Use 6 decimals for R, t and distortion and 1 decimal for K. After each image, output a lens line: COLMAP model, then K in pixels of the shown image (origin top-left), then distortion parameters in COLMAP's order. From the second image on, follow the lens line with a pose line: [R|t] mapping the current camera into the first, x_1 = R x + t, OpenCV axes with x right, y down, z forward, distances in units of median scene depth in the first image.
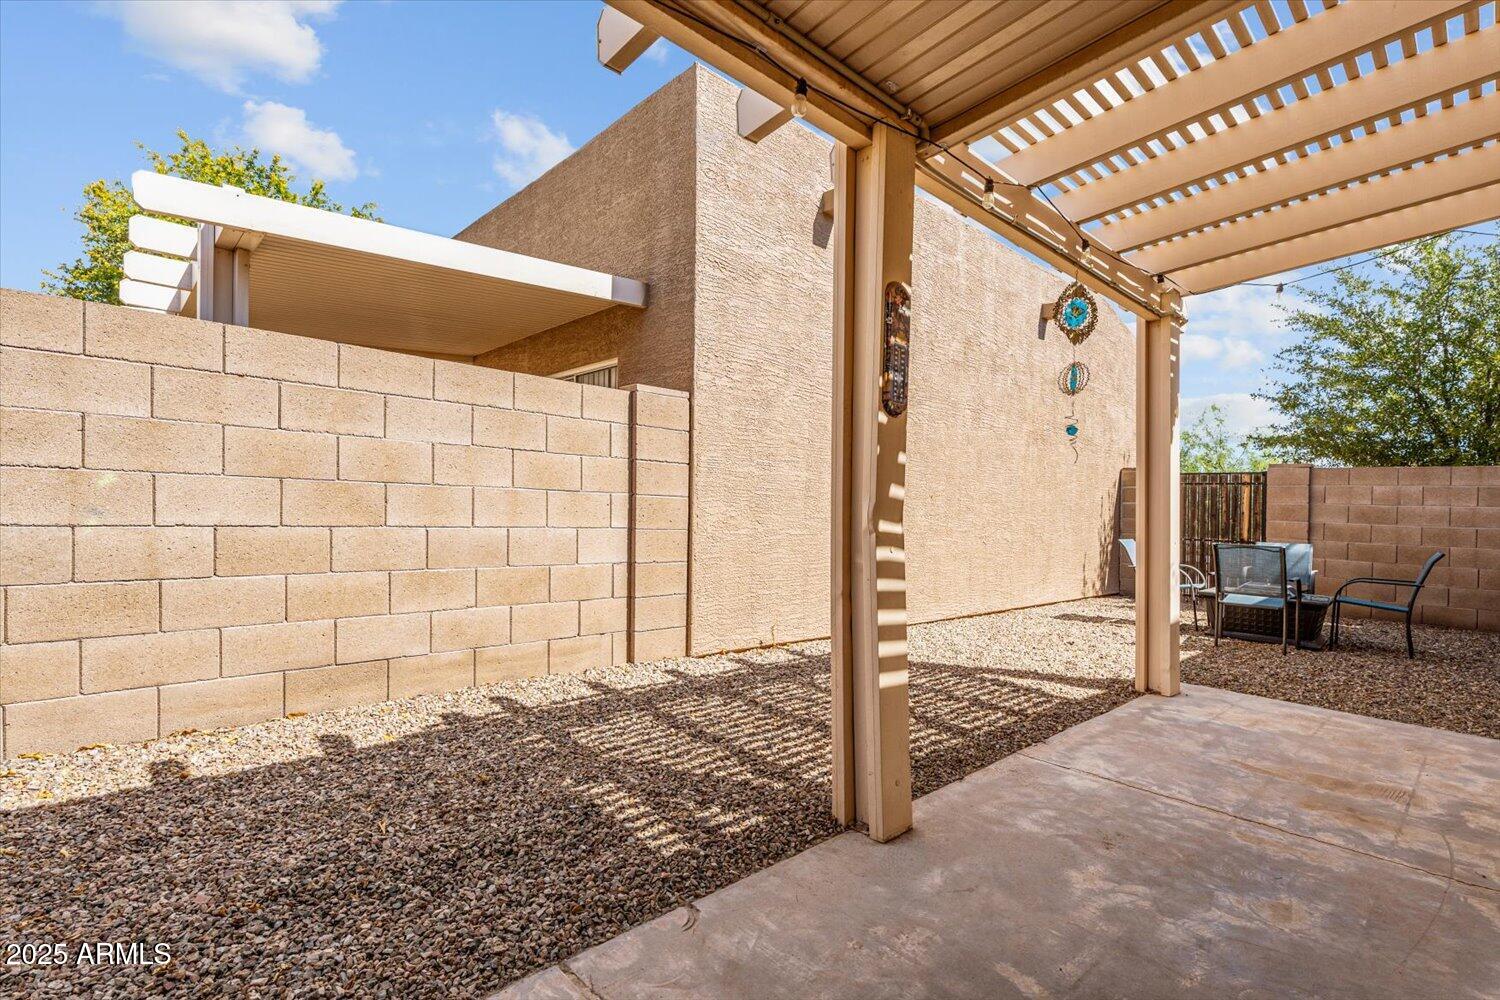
lens RADIAL K [[698.0, 0, 750.0], [0, 698.0, 500.0], [0, 0, 1]] dist [-0.000766, 0.000149]
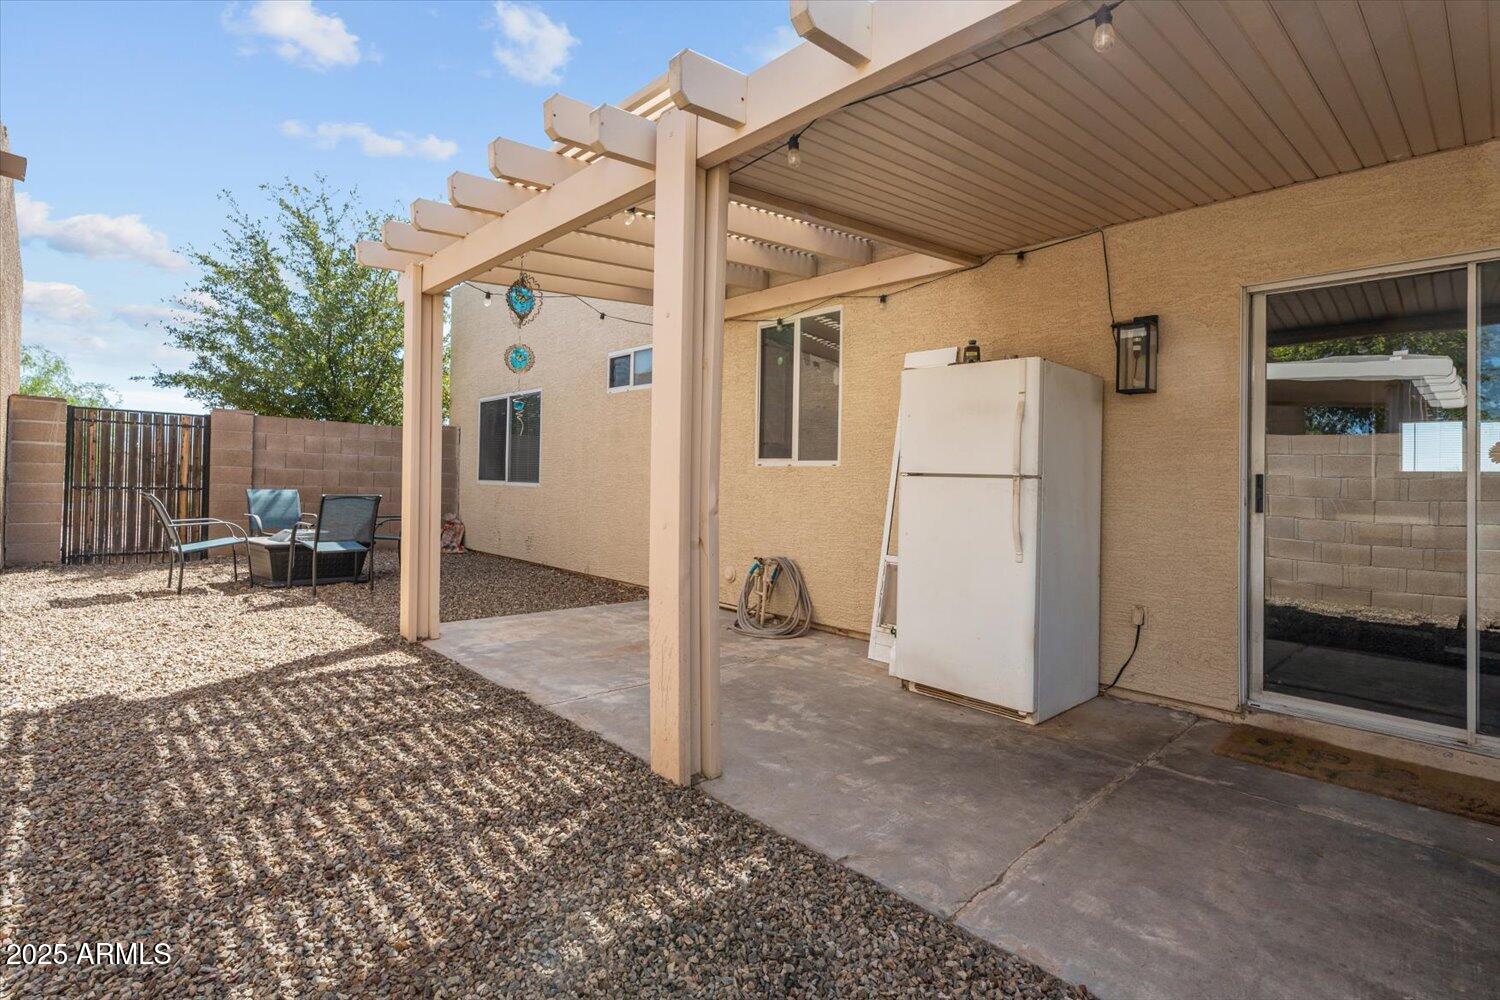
lens RADIAL K [[698.0, 0, 750.0], [0, 698.0, 500.0], [0, 0, 1]] dist [-0.000766, 0.000149]
pose [[-0.003842, -0.059423, 0.998225, -0.284354], [-0.044421, 0.997258, 0.059195, -0.016149], [-0.999005, -0.044115, -0.006471, 0.282397]]
